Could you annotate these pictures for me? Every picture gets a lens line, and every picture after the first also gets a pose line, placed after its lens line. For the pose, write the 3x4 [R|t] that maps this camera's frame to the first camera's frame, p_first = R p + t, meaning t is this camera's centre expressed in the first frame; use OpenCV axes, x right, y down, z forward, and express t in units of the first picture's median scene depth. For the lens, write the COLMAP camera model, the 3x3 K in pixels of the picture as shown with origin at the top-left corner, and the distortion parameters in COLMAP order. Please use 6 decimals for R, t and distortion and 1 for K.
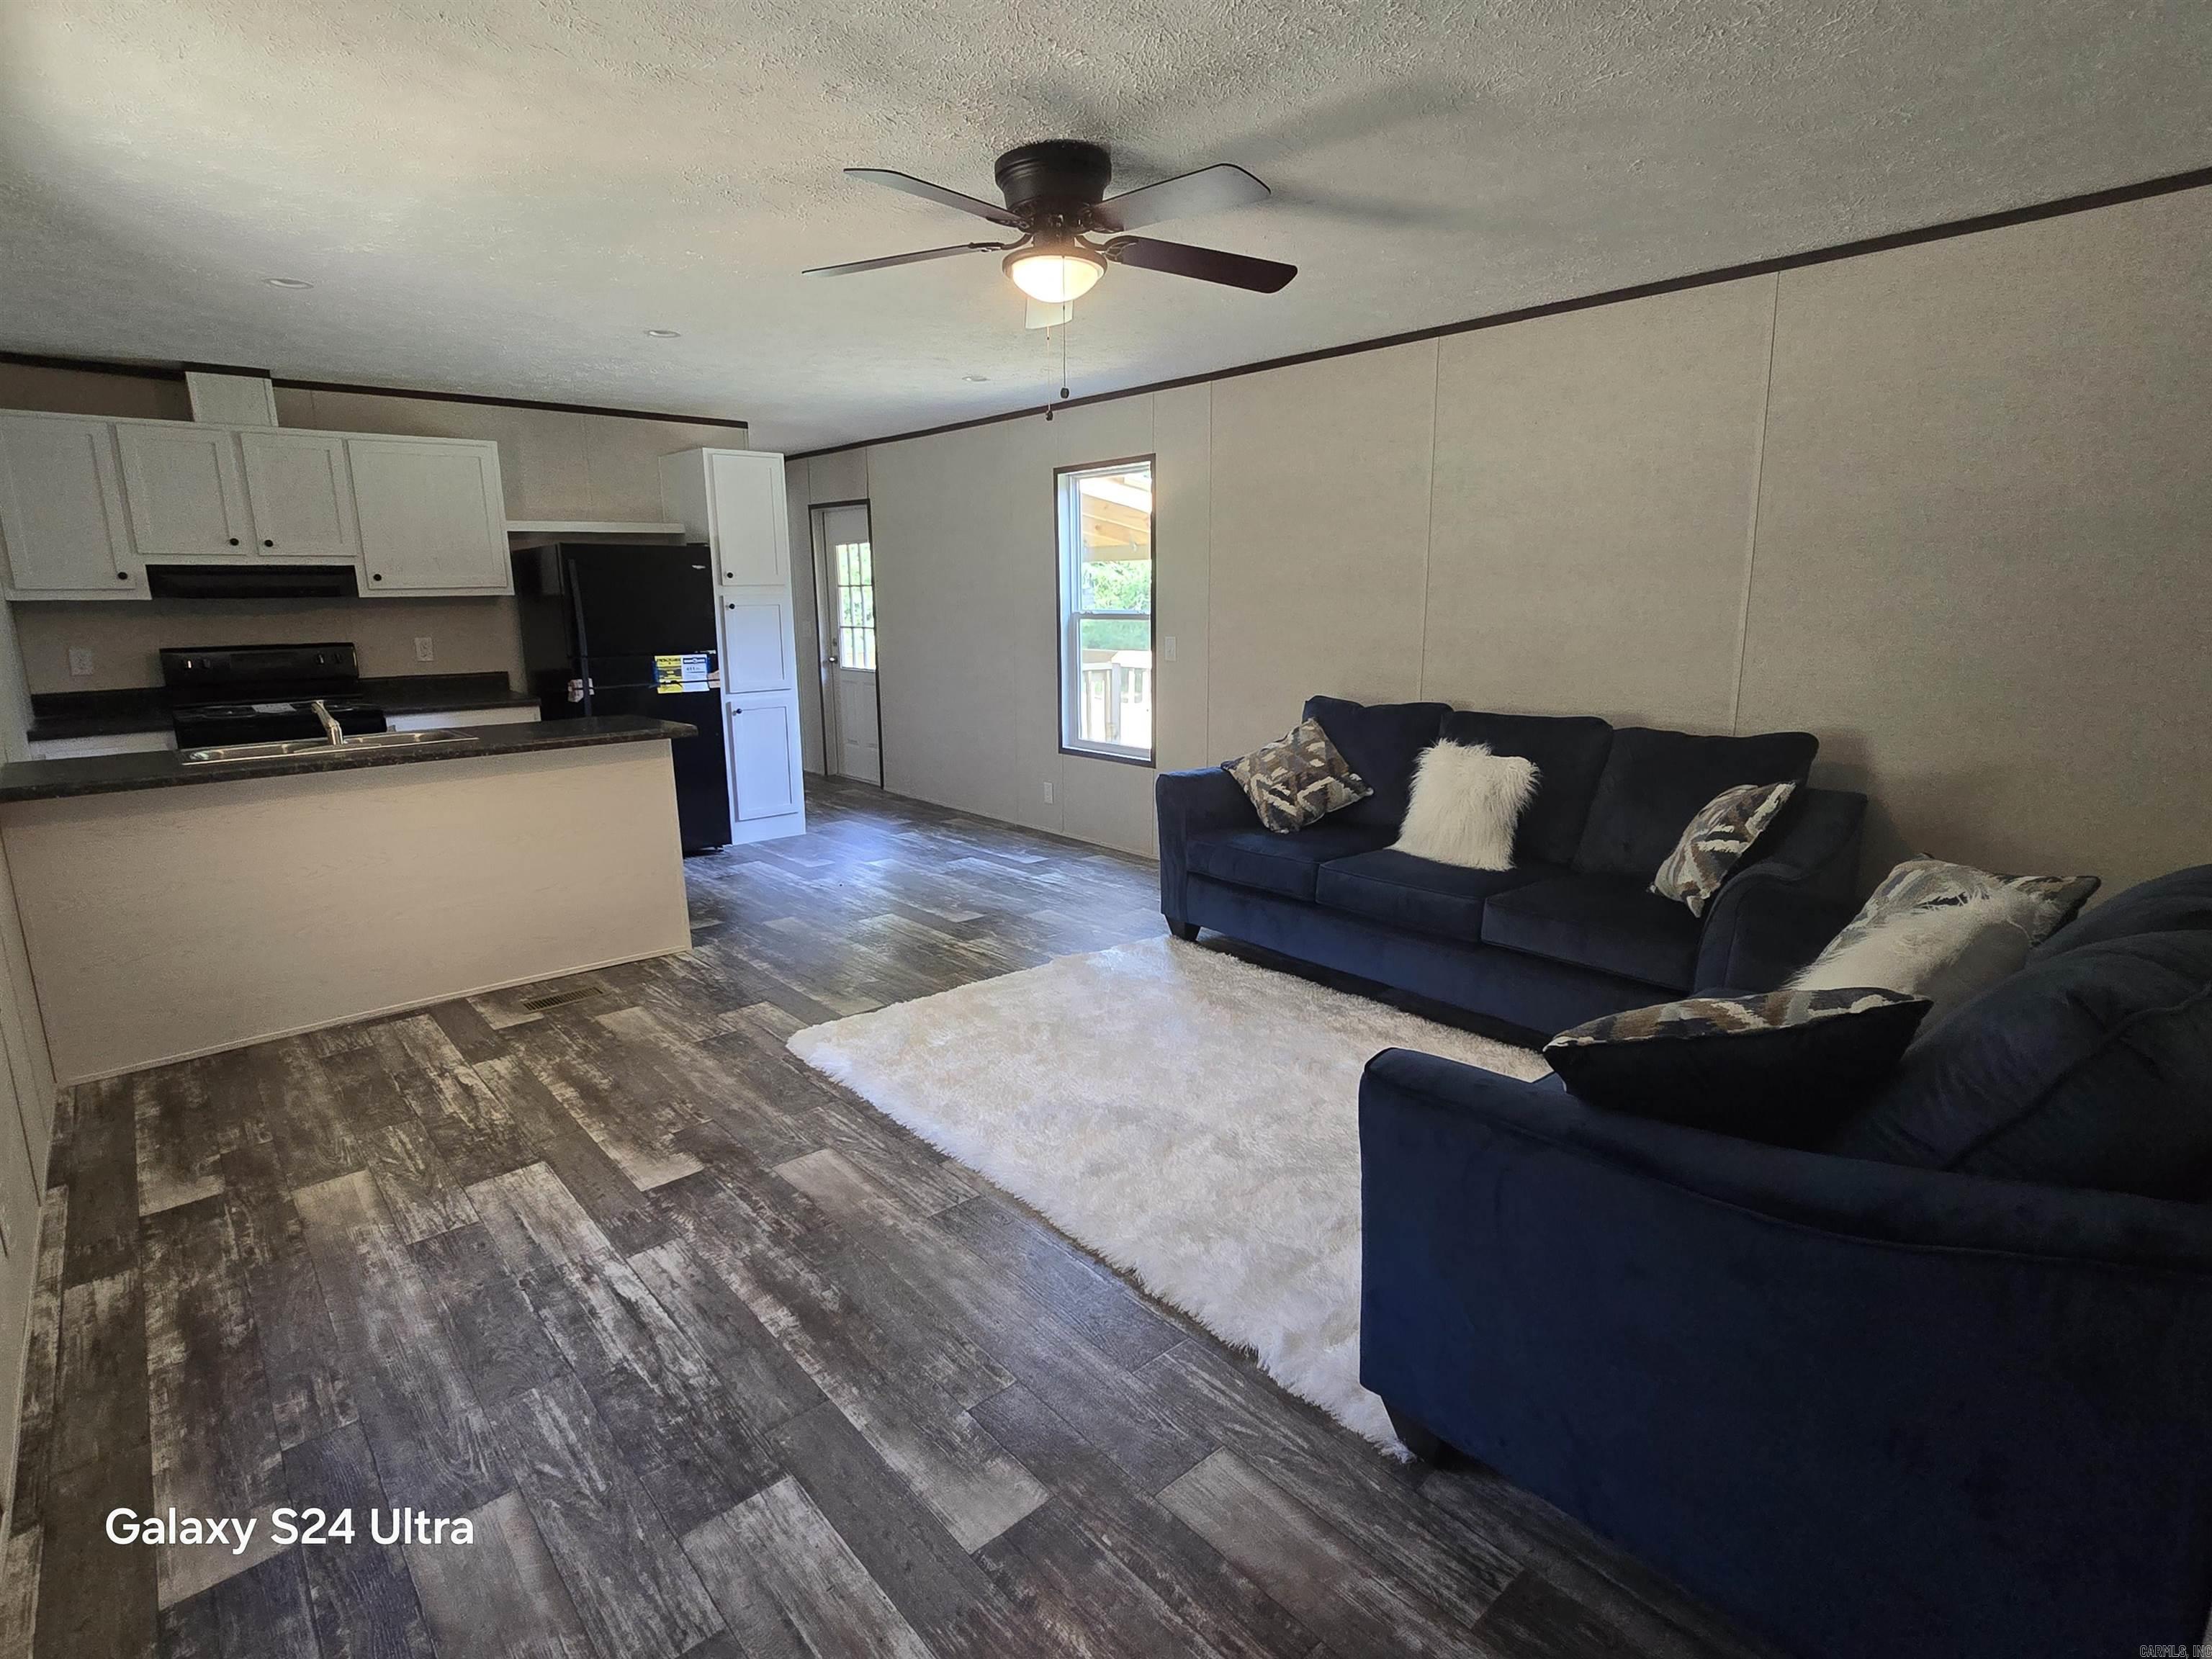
lens RADIAL K [[1136.6, 0, 1106.0], [0, 1136.6, 829.5], [0, 0, 1]] dist [-0.001214, -0.001341]
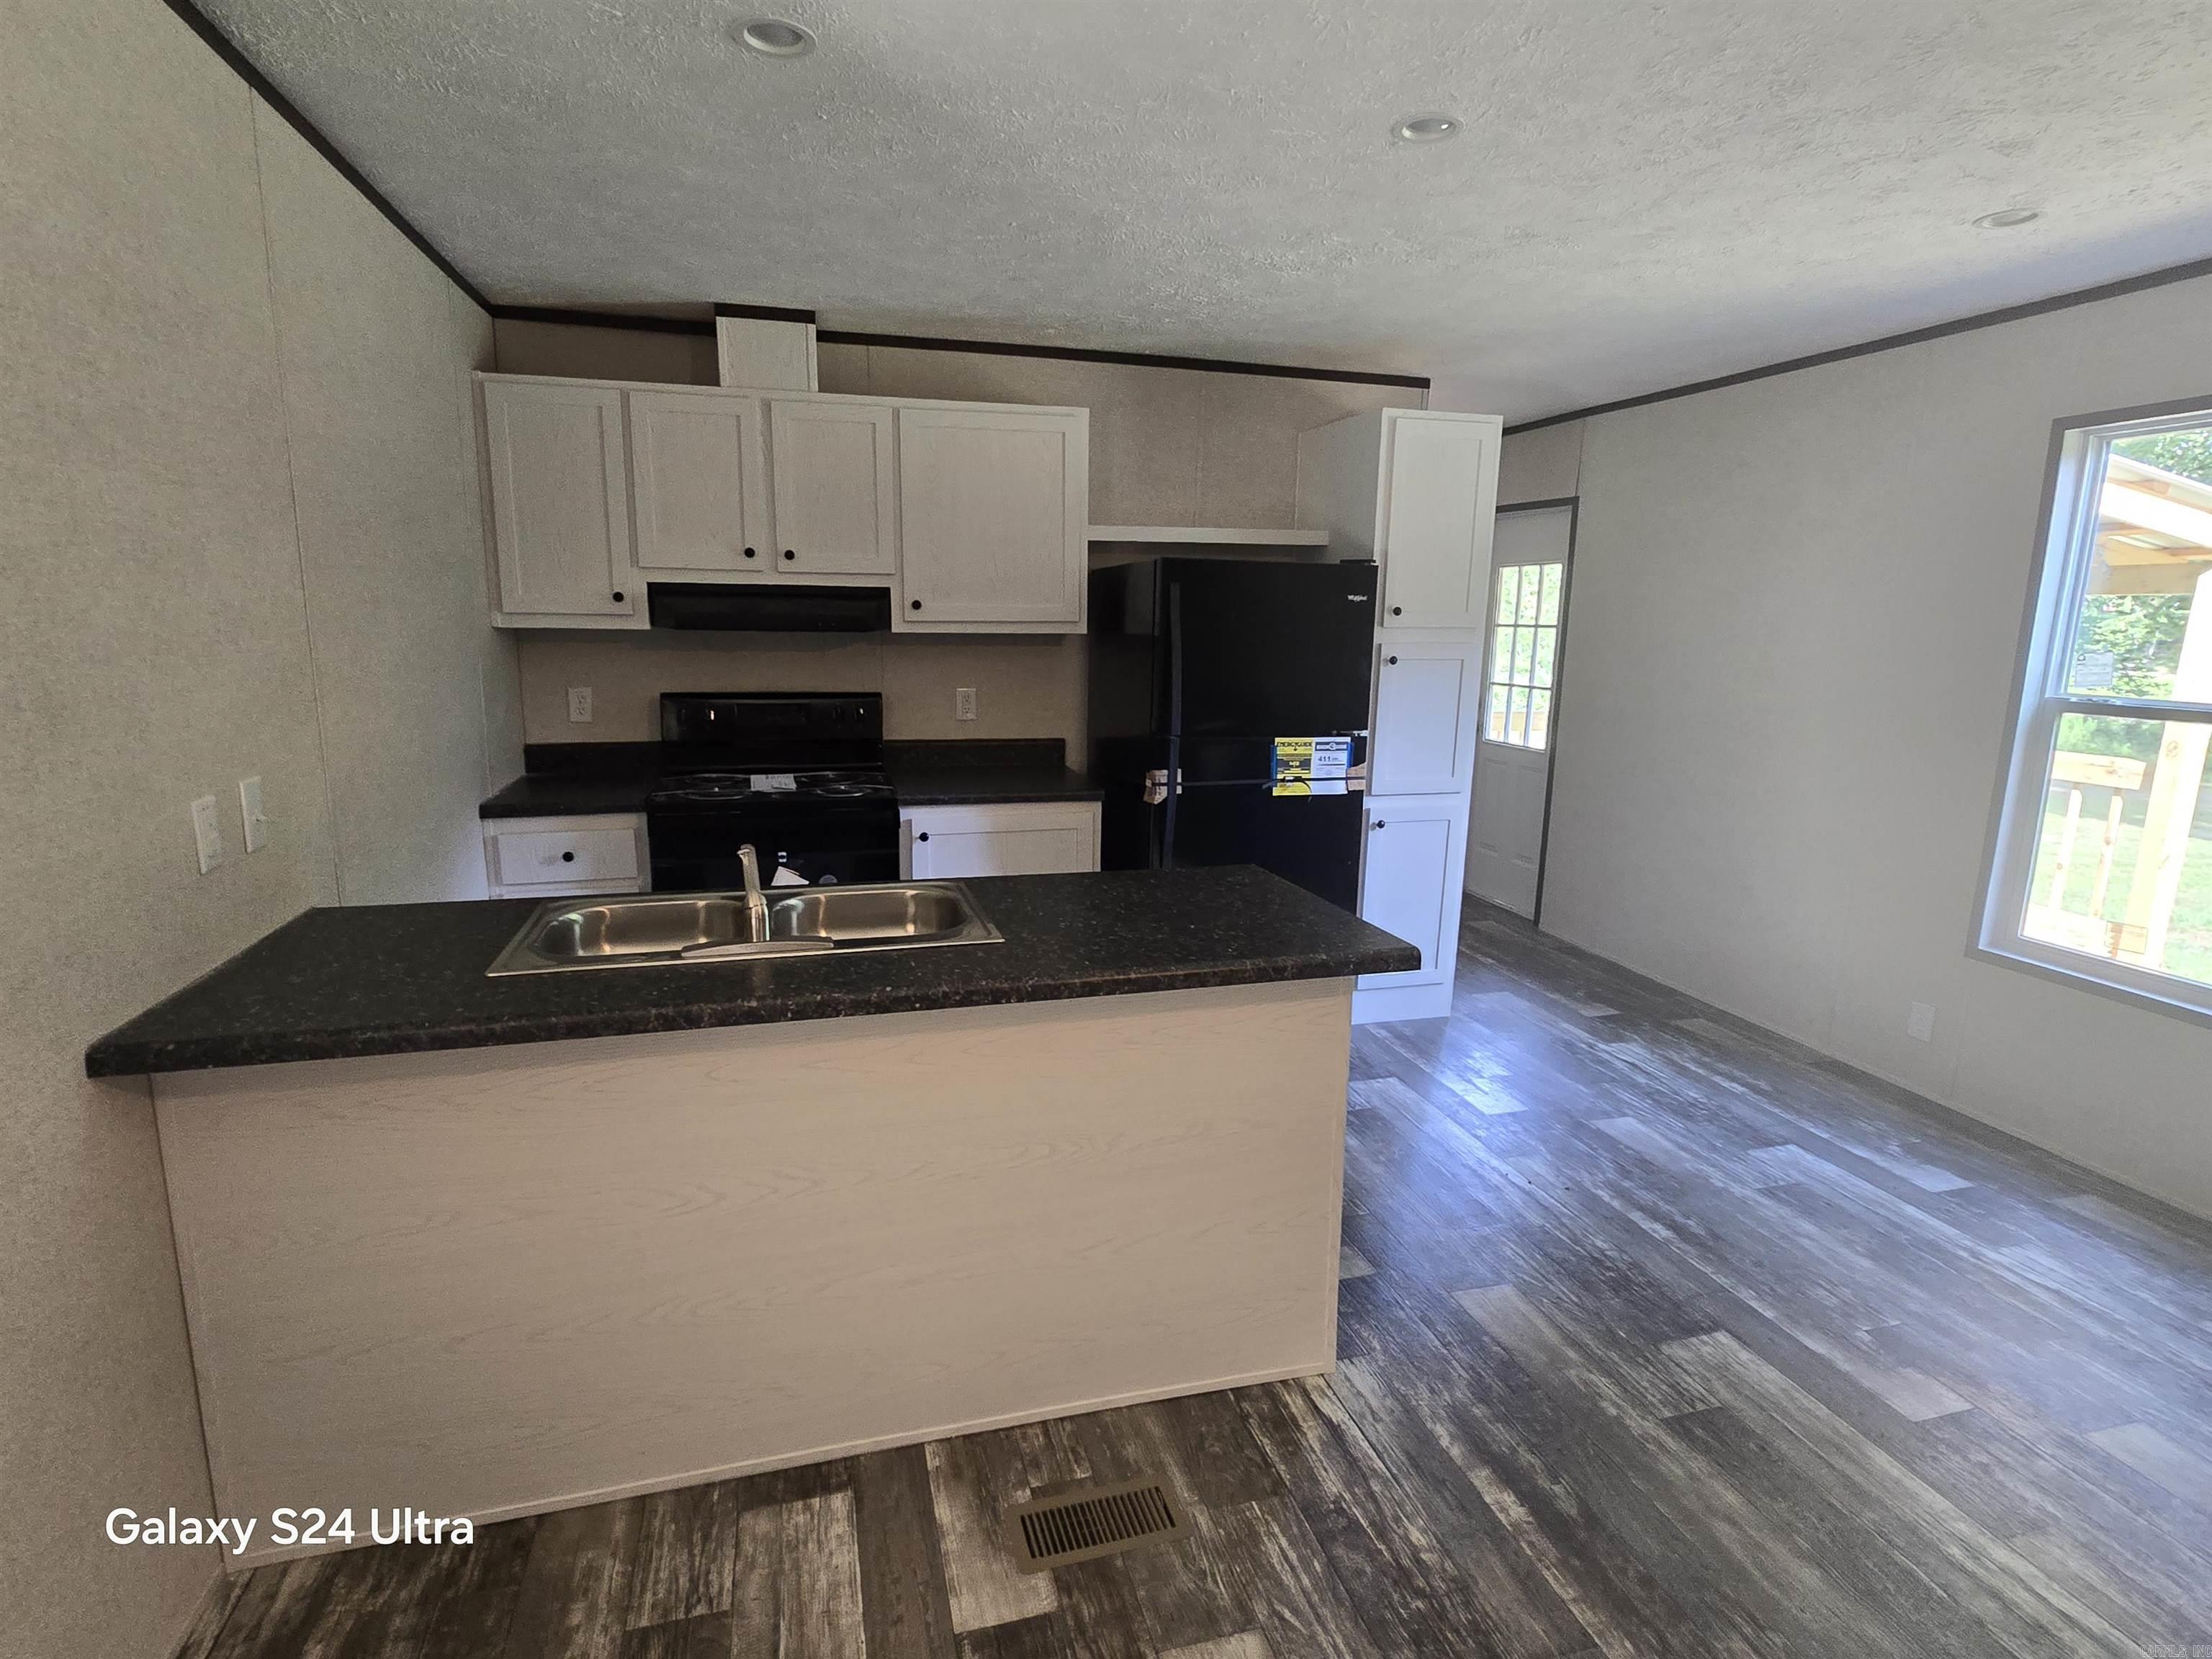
lens RADIAL K [[1136.6, 0, 1106.0], [0, 1136.6, 829.5], [0, 0, 1]] dist [-0.001214, -0.001341]
pose [[0.902798, 0.104523, -0.417170, -0.243173], [-0.112772, 0.993609, 0.004902, -0.107391], [0.415016, 0.042620, 0.908815, 0.444007]]
